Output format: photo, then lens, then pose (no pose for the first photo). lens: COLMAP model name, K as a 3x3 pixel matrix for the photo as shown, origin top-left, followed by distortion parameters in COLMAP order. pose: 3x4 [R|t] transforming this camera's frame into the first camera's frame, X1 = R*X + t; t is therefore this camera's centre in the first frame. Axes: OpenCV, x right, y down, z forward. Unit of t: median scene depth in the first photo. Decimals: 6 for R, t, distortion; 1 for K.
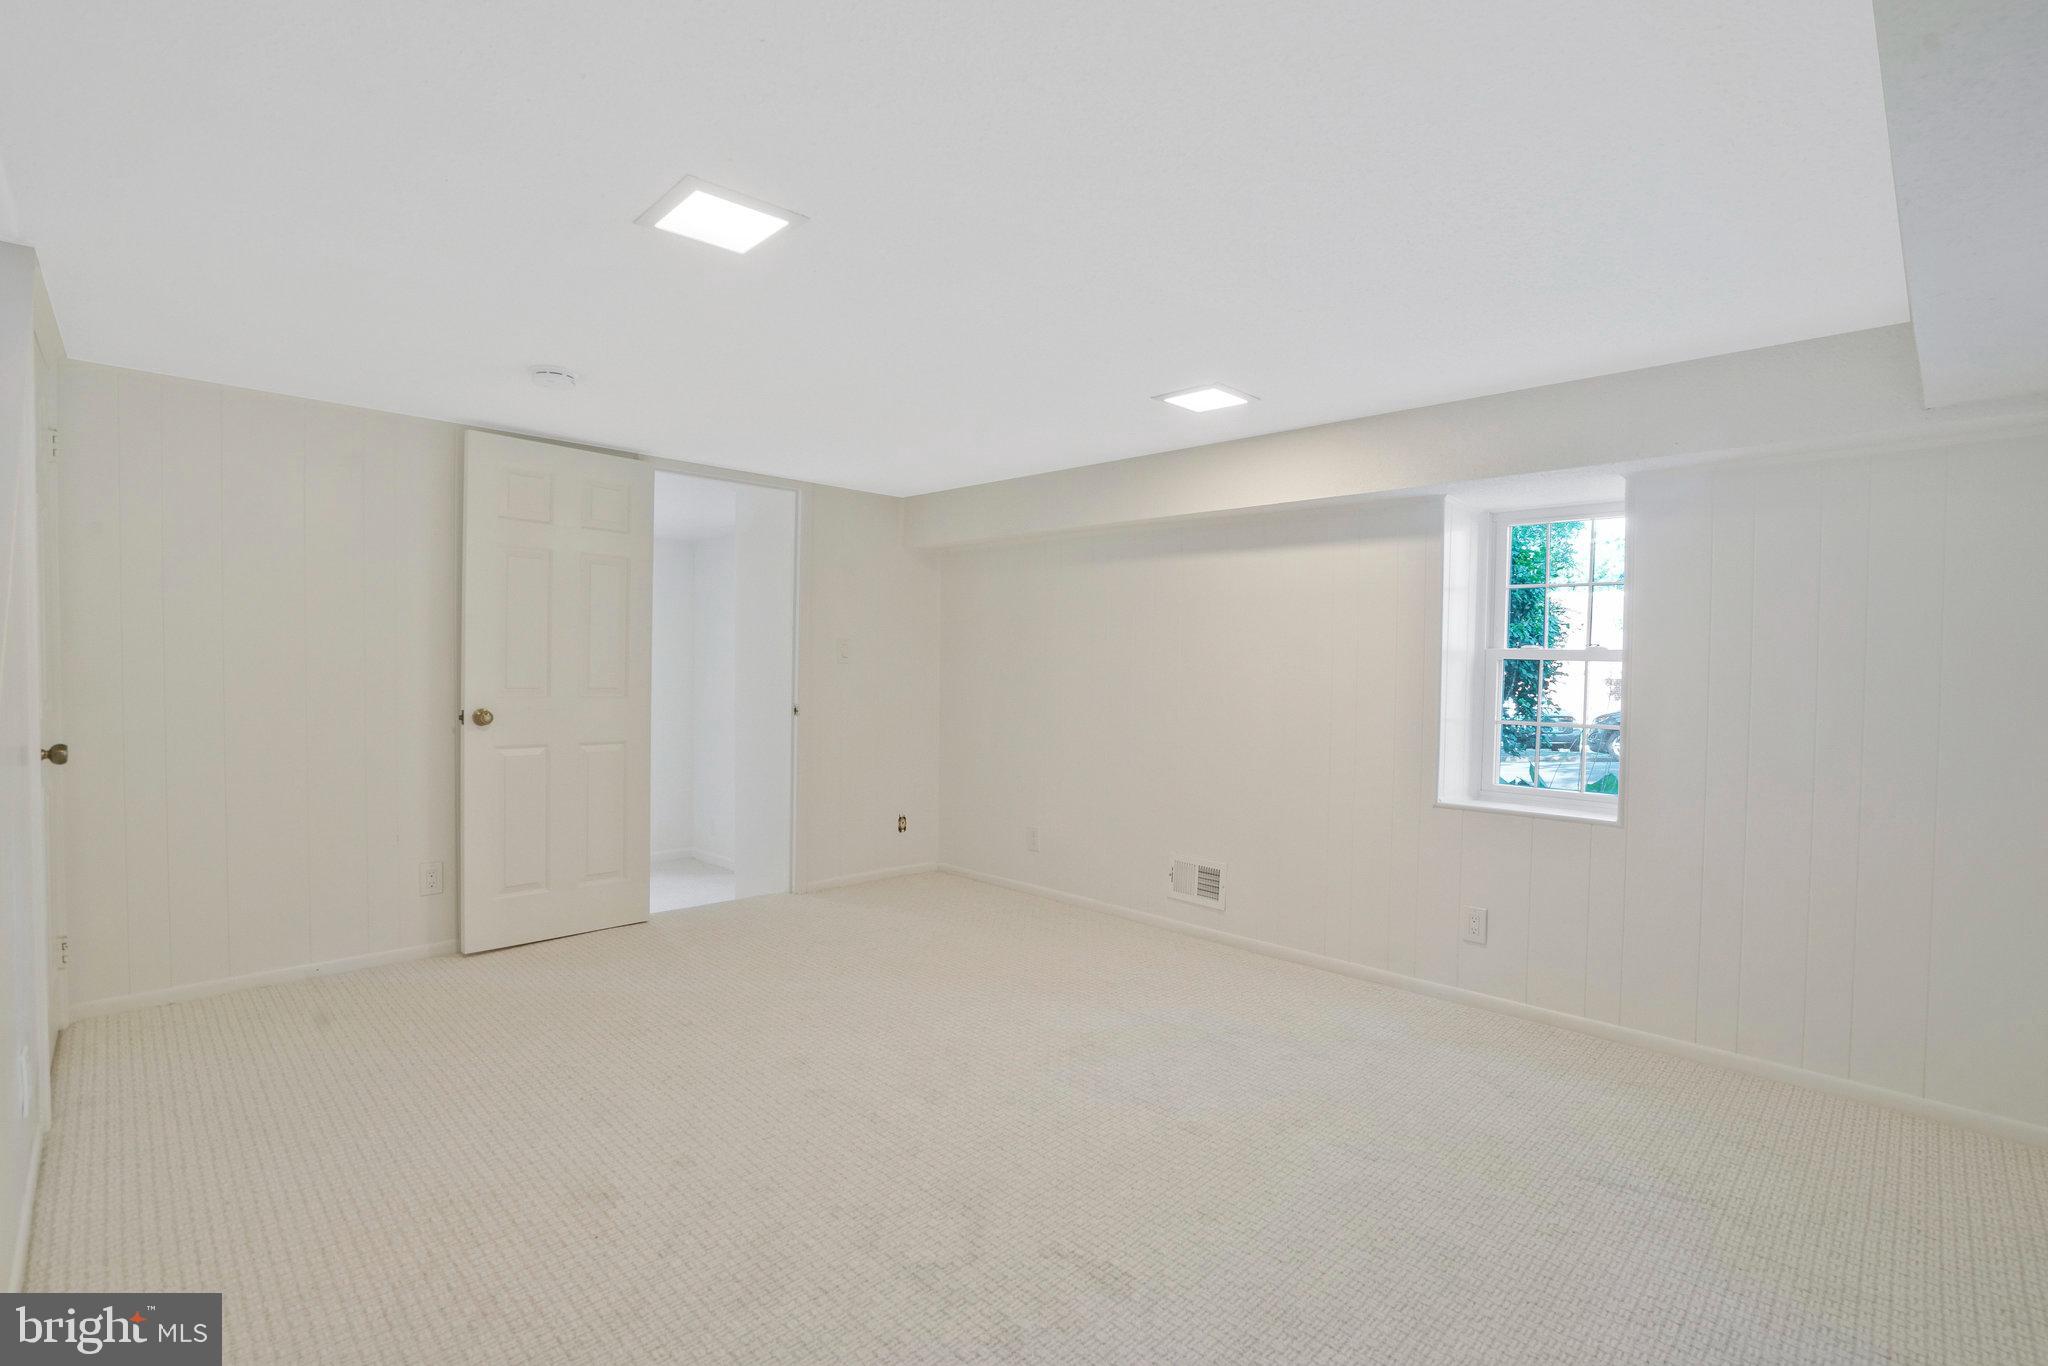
lens RADIAL K [[959.5, 0, 1021.2], [0, 959.5, 690.9], [0, 0, 1]] dist [-0.027946, 0.004269]
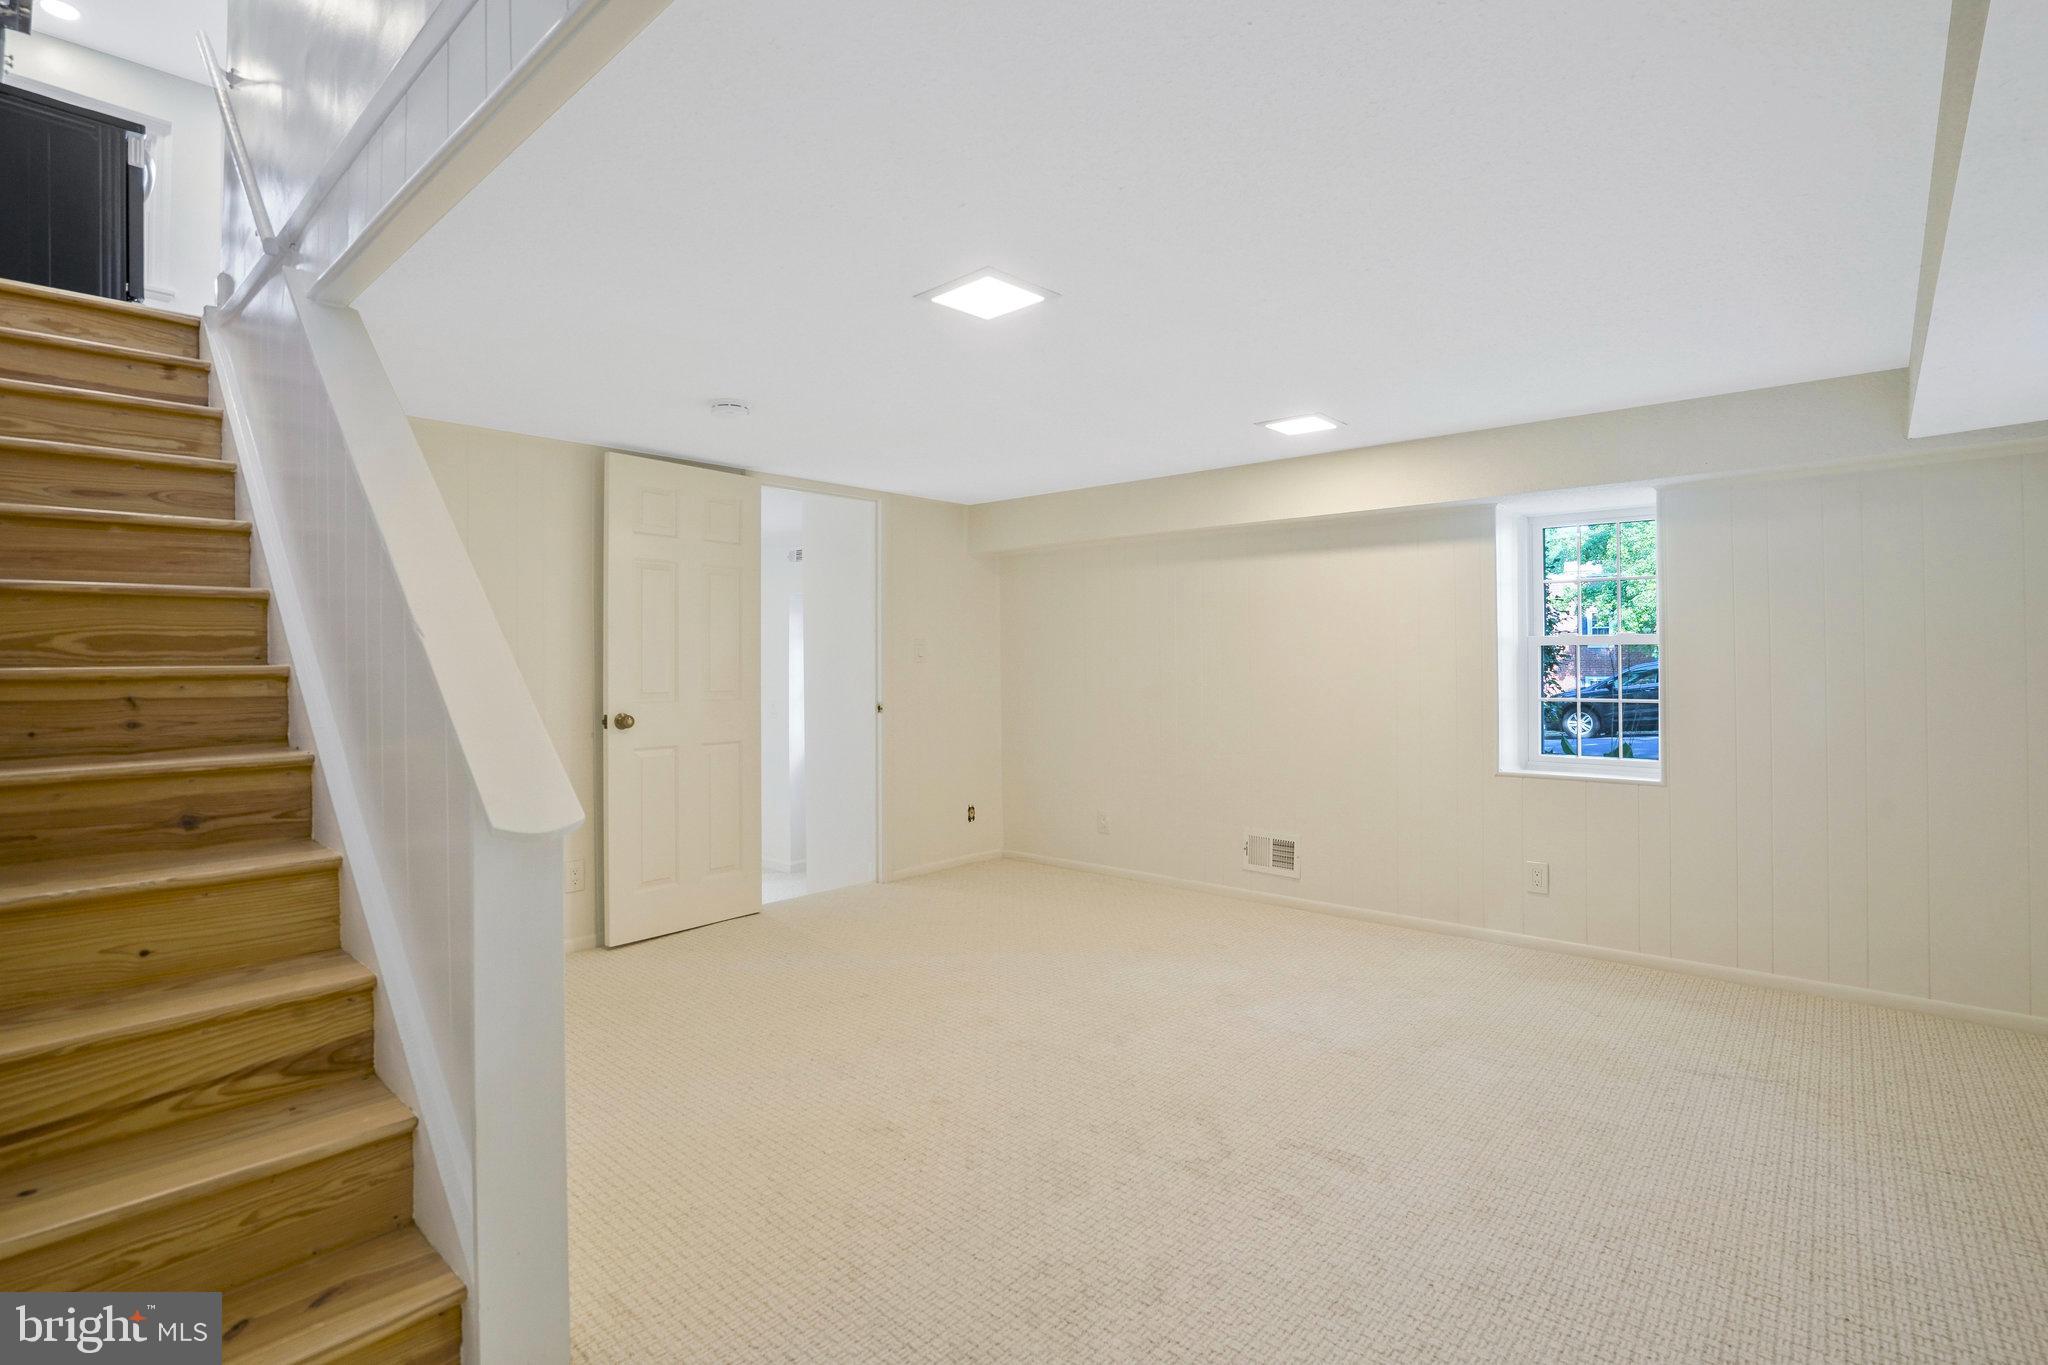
lens RADIAL K [[959.5, 0, 1060.1], [0, 959.5, 659.9], [0, 0, 1]] dist [-0.027946, 0.004269]
pose [[0.997180, -0.023345, 0.071318, -0.141662], [0.025189, 0.999368, -0.025073, -0.001482], [-0.070687, 0.026798, 0.997138, -0.087259]]
